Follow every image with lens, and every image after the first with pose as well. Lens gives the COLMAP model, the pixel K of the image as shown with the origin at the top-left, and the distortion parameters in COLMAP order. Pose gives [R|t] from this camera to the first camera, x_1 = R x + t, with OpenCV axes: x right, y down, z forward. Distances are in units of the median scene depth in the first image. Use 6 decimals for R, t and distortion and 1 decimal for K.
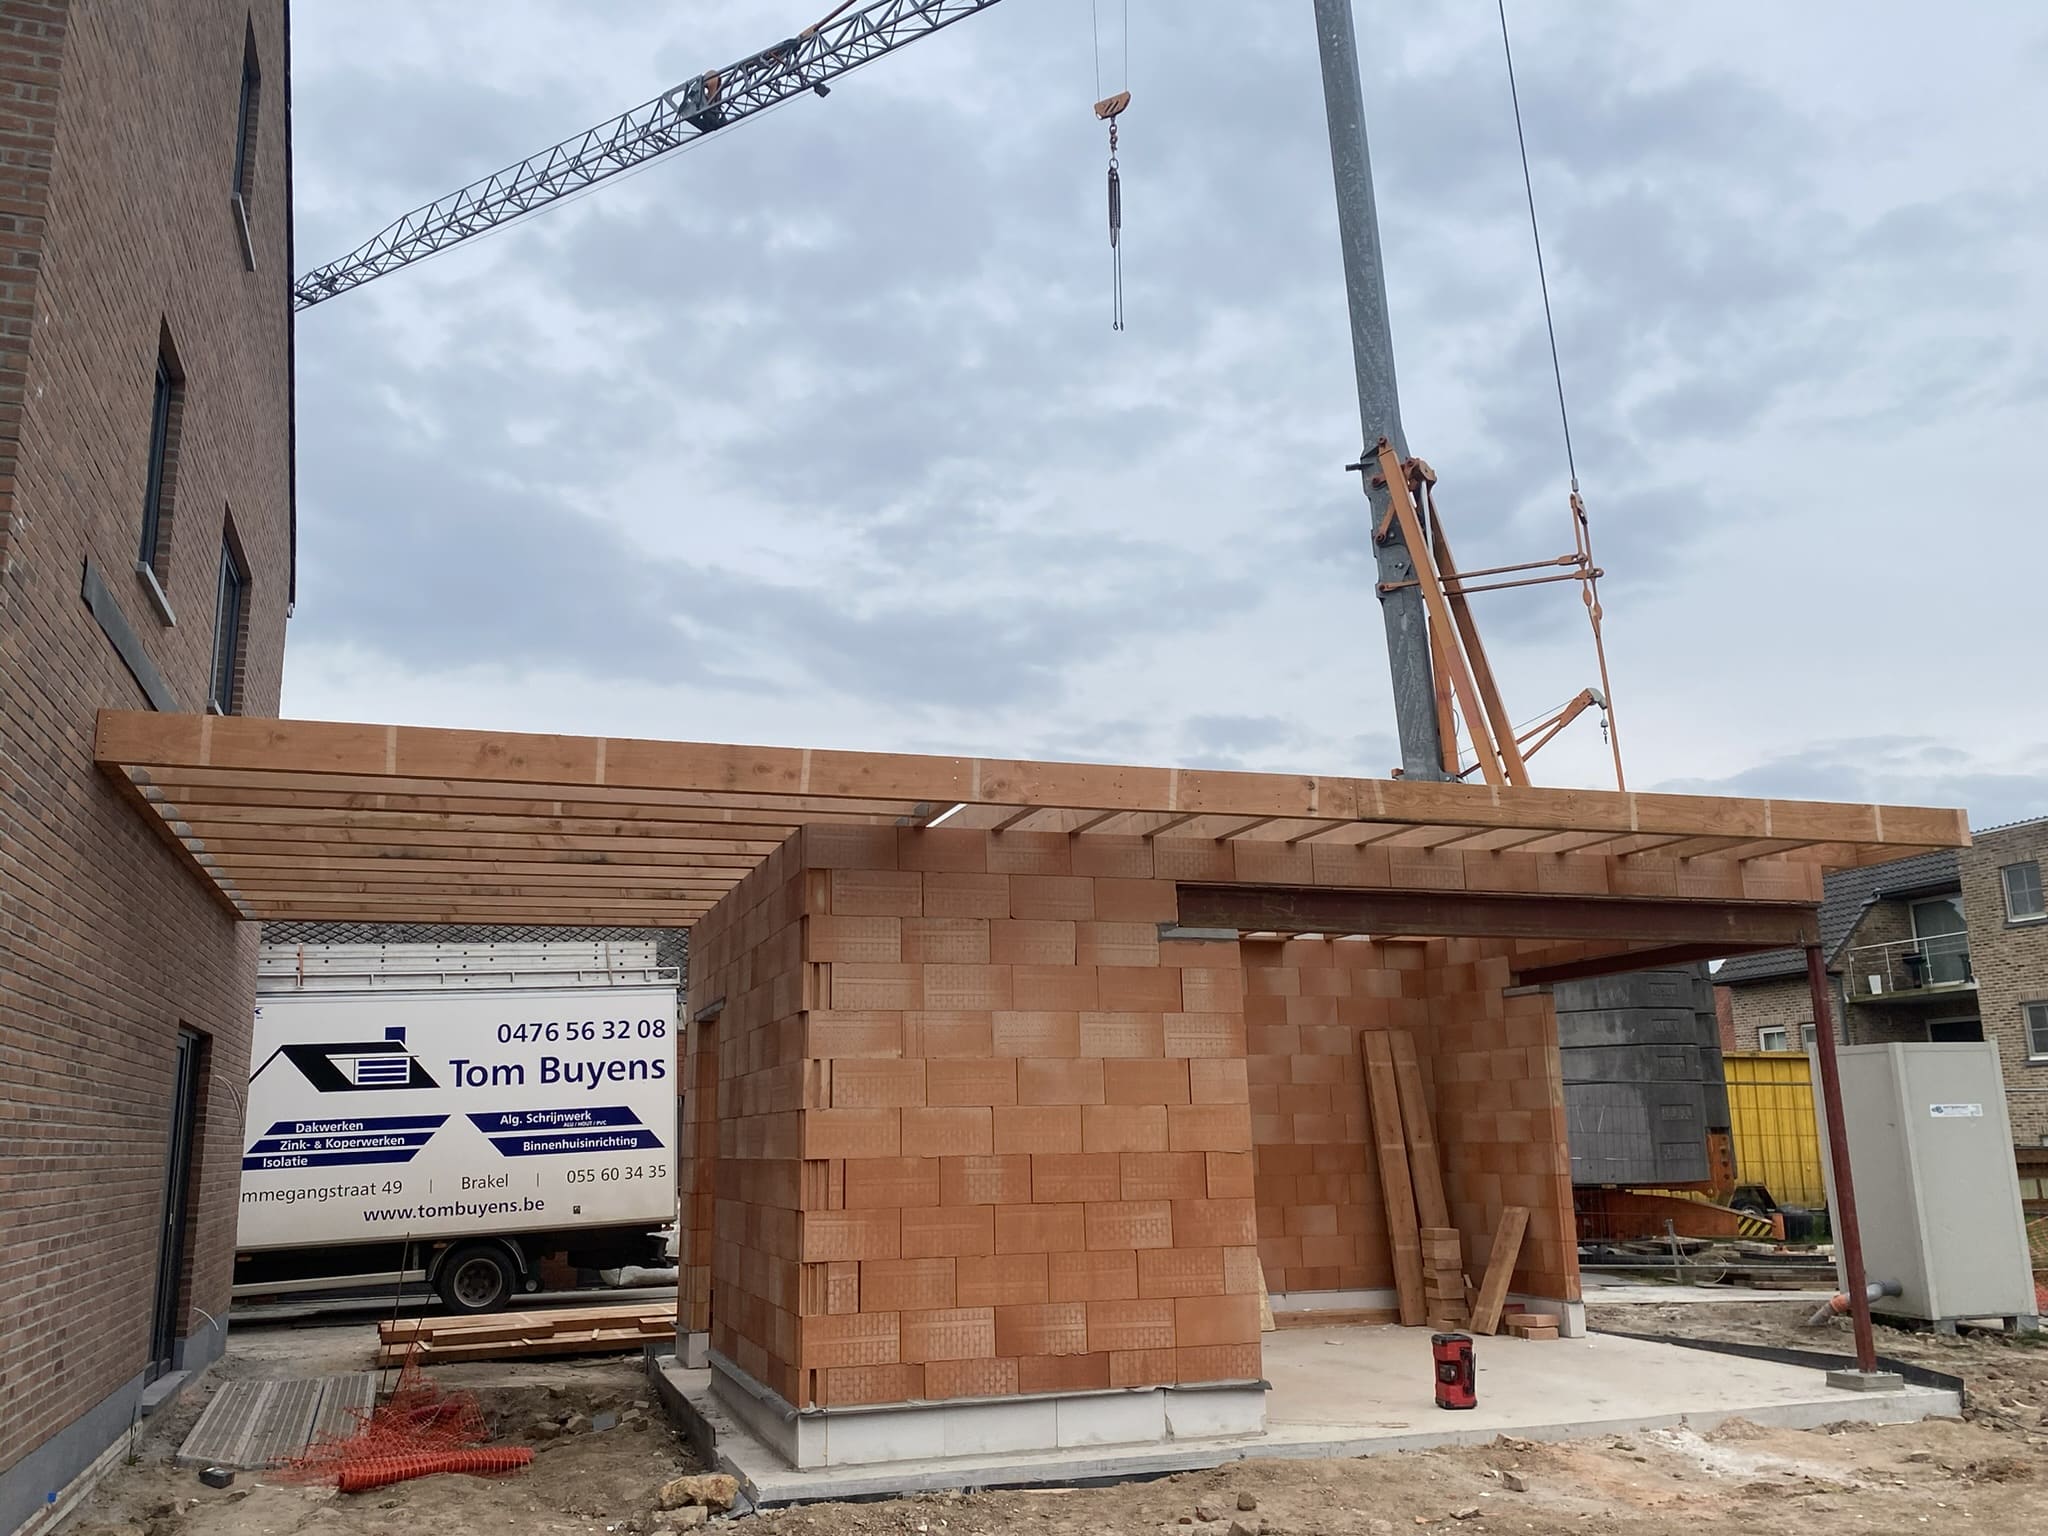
lens RADIAL K [[1686.8, 0, 1024.0], [0, 1686.8, 768.0], [0, 0, 1]] dist [0.007060, -0.000635]
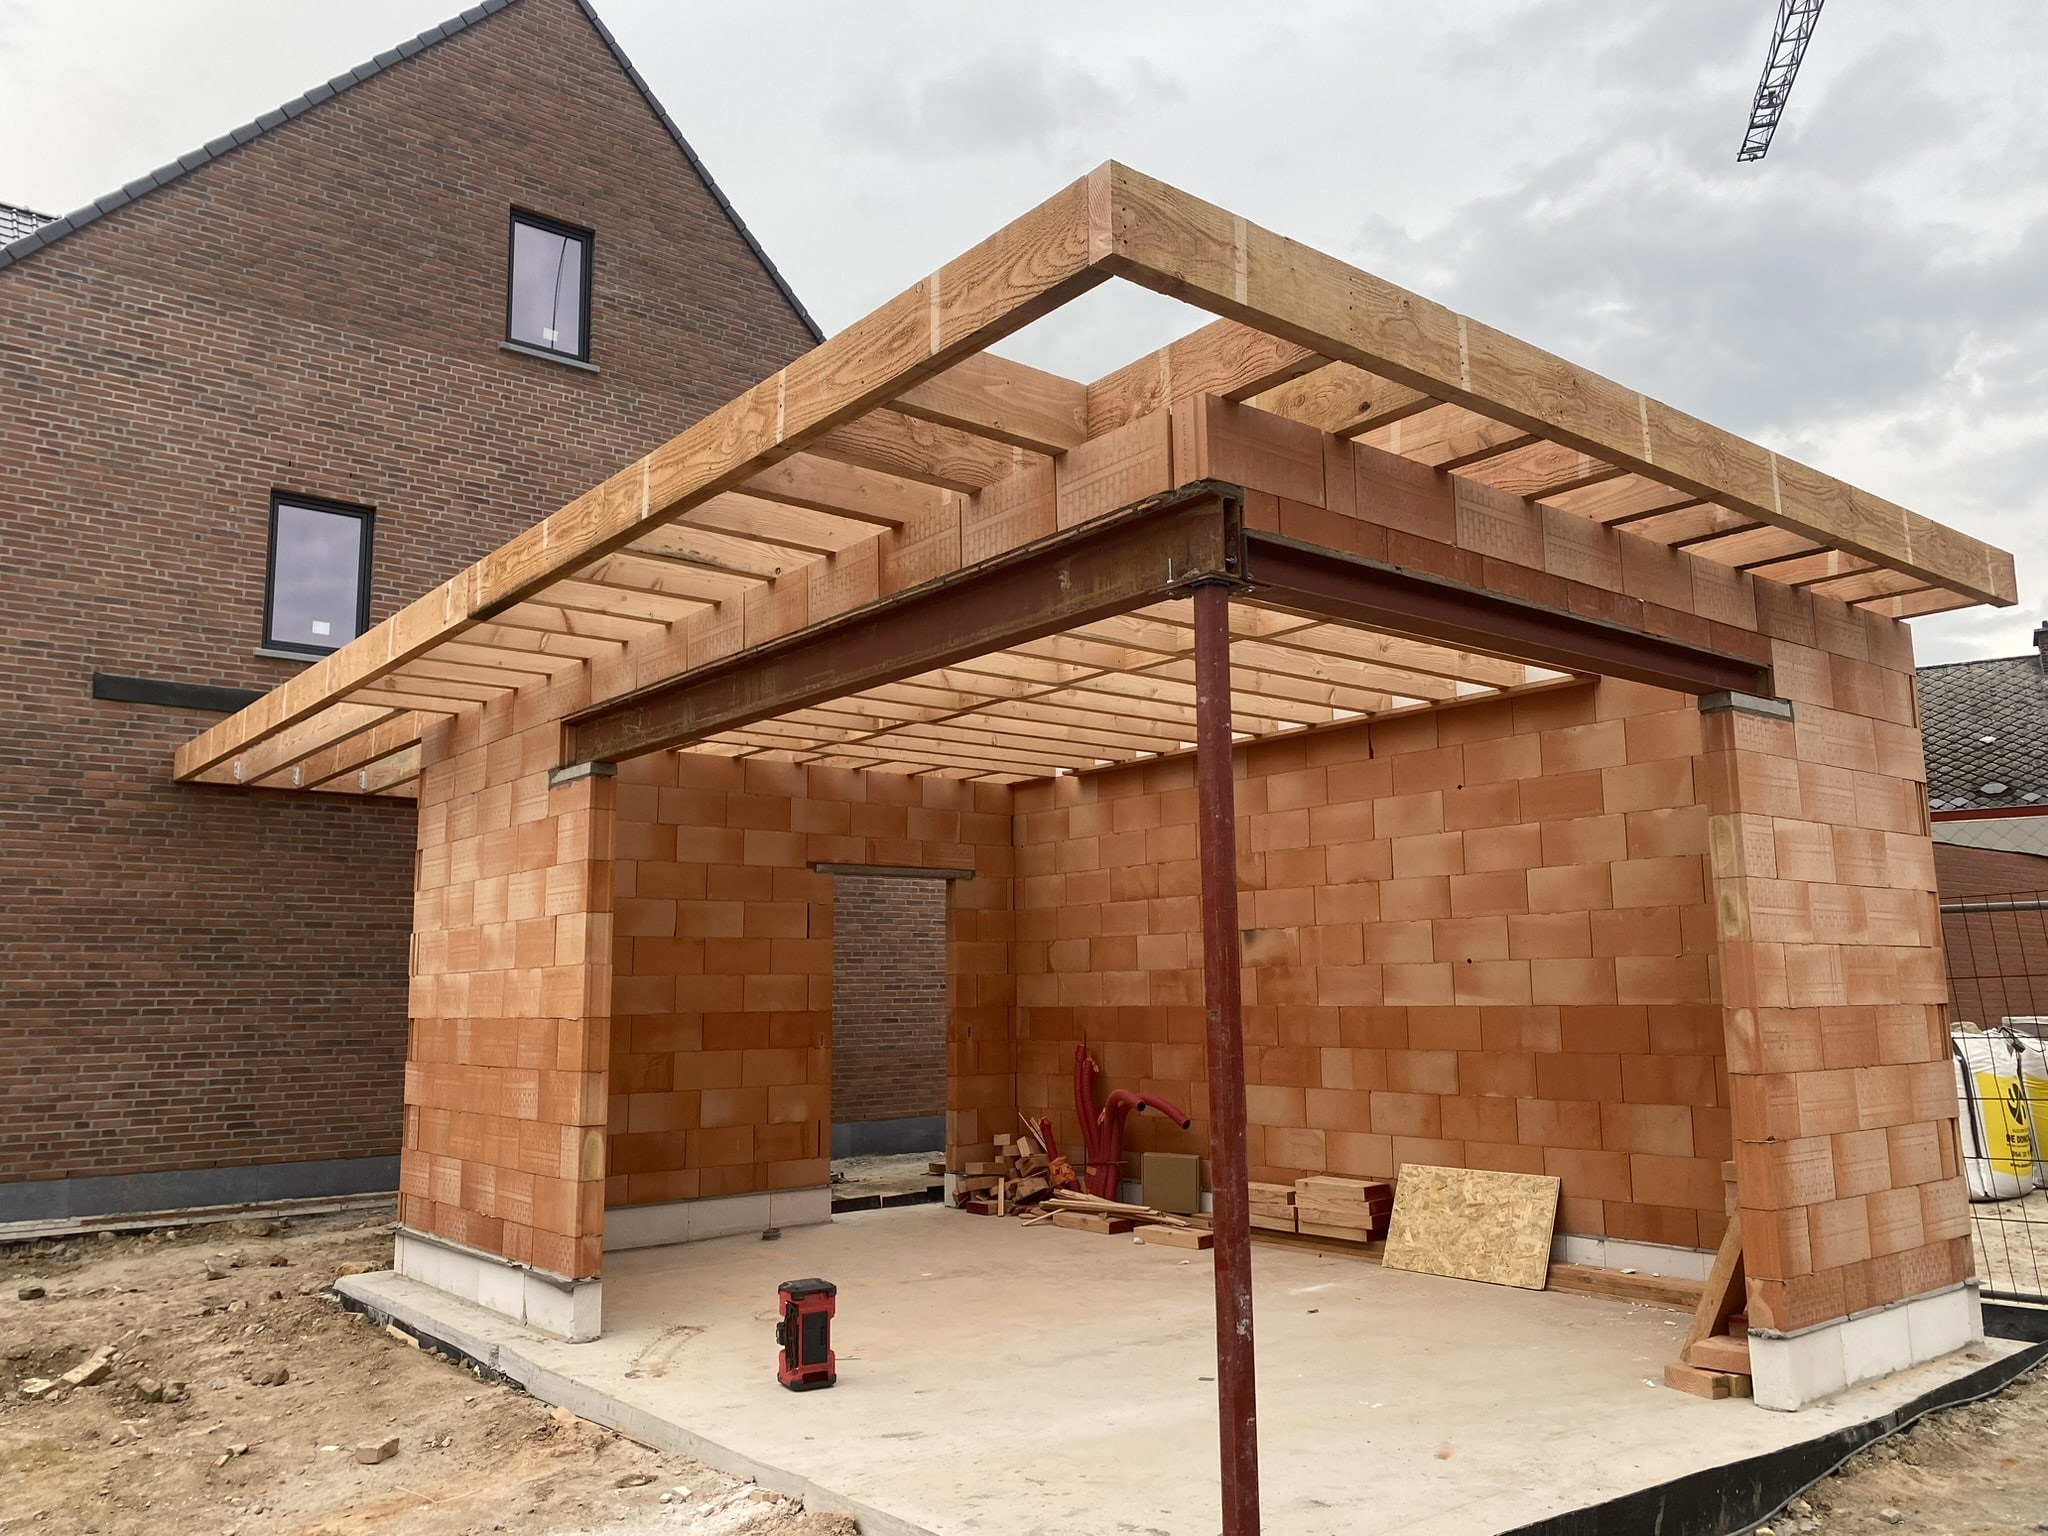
lens RADIAL K [[1548.4, 0, 1031.6], [0, 1548.4, 757.8], [0, 0, 1]] dist [0.017283, -0.010869]
pose [[0.352909, -0.134259, -0.925975, 0.626448], [0.205906, 0.976534, -0.063115, 0.126929], [0.912720, -0.168390, 0.372272, 0.610370]]
